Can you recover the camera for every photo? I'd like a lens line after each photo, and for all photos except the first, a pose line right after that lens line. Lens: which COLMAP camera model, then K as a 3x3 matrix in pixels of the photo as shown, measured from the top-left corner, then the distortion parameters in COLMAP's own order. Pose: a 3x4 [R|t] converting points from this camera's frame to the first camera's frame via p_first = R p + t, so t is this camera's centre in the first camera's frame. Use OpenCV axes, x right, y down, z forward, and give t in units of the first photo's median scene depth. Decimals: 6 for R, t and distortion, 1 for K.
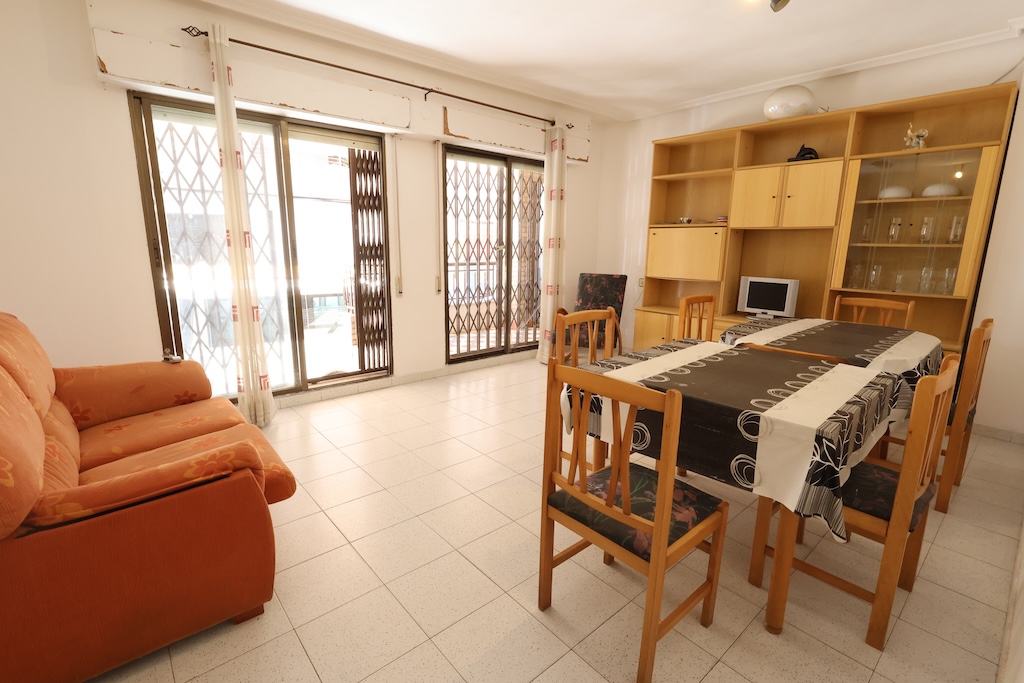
lens RADIAL K [[471.5, 0, 510.0], [0, 471.5, 341.0], [0, 0, 1]] dist [-0.002632, 0.001572]
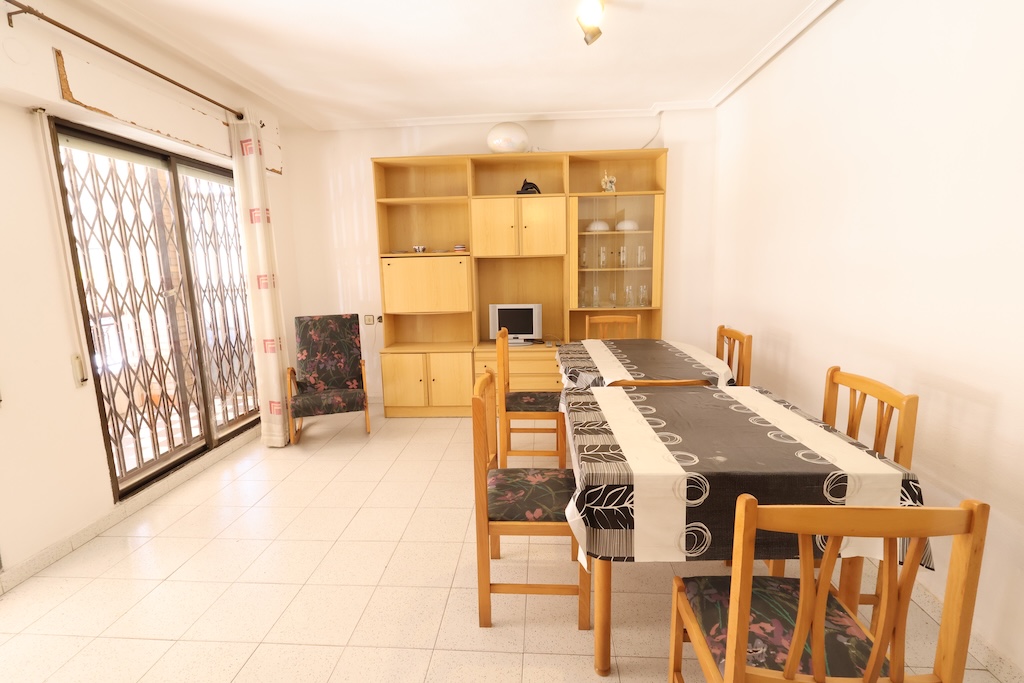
lens RADIAL K [[471.5, 0, 506.4], [0, 471.5, 340.6], [0, 0, 1]] dist [-0.002632, 0.001572]
pose [[0.703420, -0.145868, 0.695645, -0.187069], [0.175917, 0.983994, 0.028448, -0.084510], [-0.688660, 0.102365, 0.717822, 0.267961]]
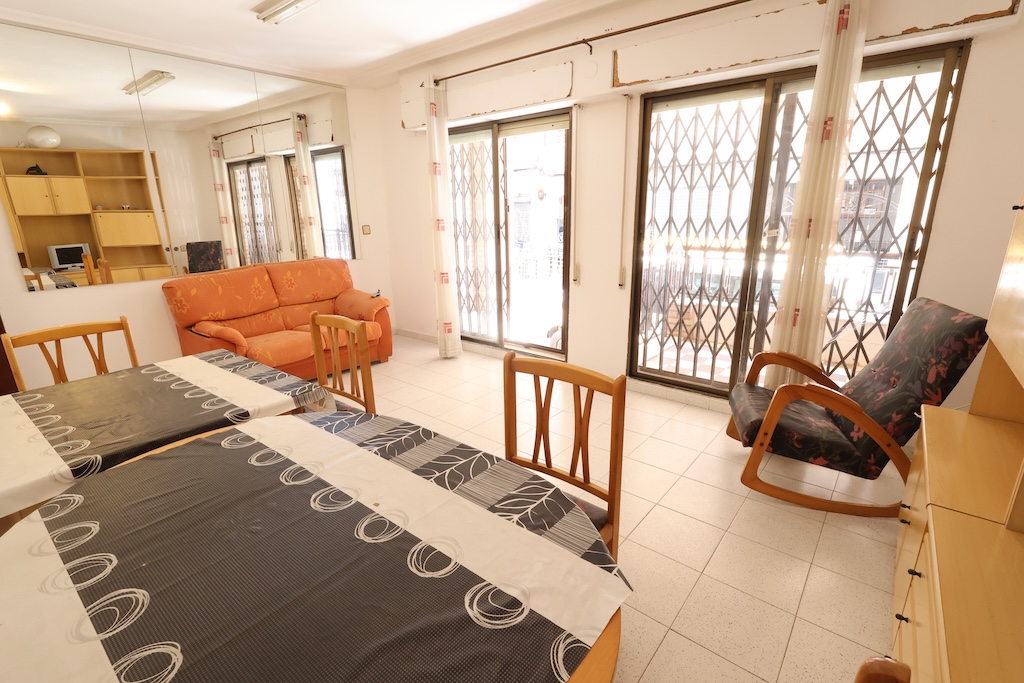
lens RADIAL K [[471.5, 0, 512.7], [0, 471.5, 343.4], [0, 0, 1]] dist [-0.002632, 0.001572]
pose [[0.174094, 0.256067, -0.950853, 0.650731], [-0.182387, 0.957277, 0.224403, -0.165932], [0.967691, 0.134356, 0.213359, 0.686500]]
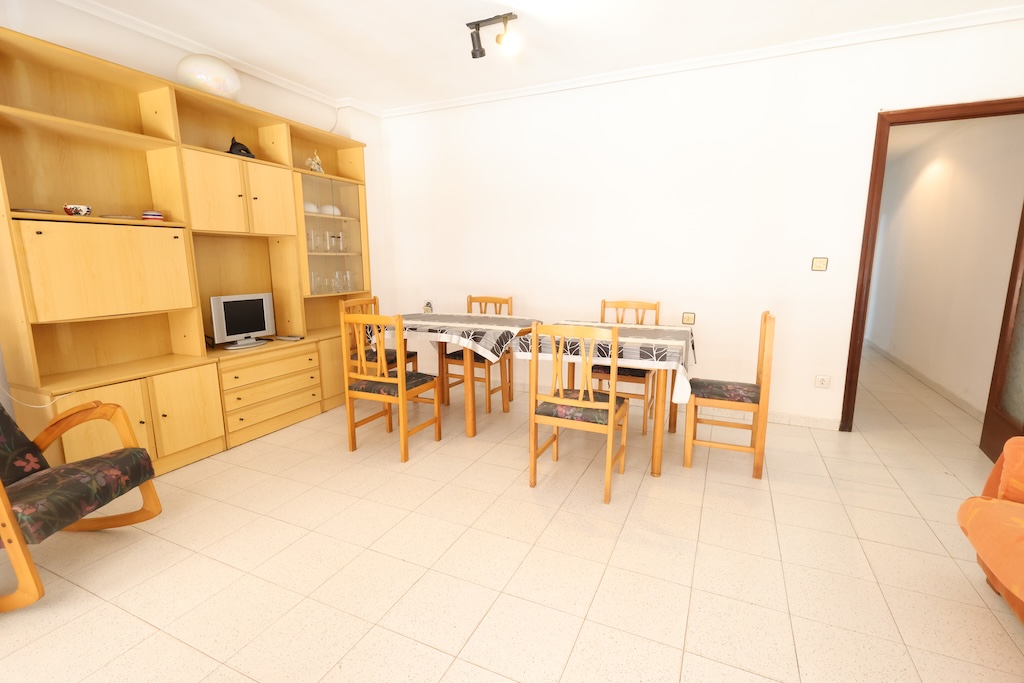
lens RADIAL K [[471.5, 0, 510.5], [0, 471.5, 345.6], [0, 0, 1]] dist [-0.002632, 0.001572]
pose [[-0.415433, -0.172583, 0.893101, -0.371505], [0.185639, 0.945086, 0.268980, -0.176697], [-0.890479, 0.277538, -0.360582, 0.868612]]
